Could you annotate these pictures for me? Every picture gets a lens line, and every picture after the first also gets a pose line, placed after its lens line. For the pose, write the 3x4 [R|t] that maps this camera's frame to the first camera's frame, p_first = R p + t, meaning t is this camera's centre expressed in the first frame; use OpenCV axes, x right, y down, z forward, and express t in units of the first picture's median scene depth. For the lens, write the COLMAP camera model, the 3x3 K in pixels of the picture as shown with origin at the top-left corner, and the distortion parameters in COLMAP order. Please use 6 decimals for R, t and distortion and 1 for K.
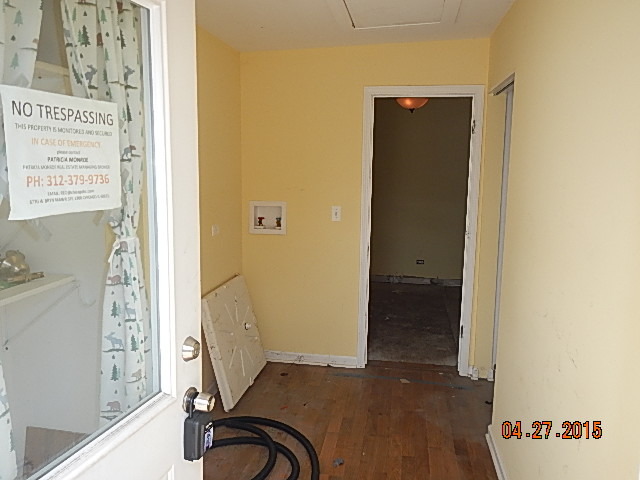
lens RADIAL K [[534.9, 0, 320.0], [0, 534.9, 240.0], [0, 0, 1]] dist [0.010194, -0.000131]
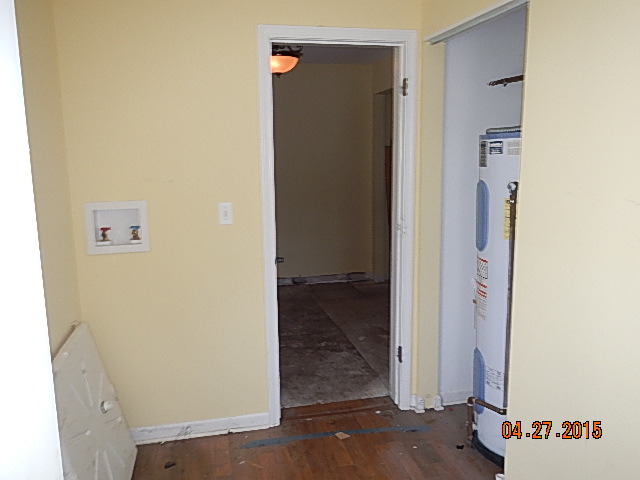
lens RADIAL K [[534.9, 0, 320.0], [0, 534.9, 240.0], [0, 0, 1]] dist [0.010194, -0.000131]
pose [[0.925979, -0.088725, 0.367002, -0.108852], [0.080305, 0.996039, 0.038183, -0.031573], [-0.368936, -0.005884, 0.929436, 0.312460]]
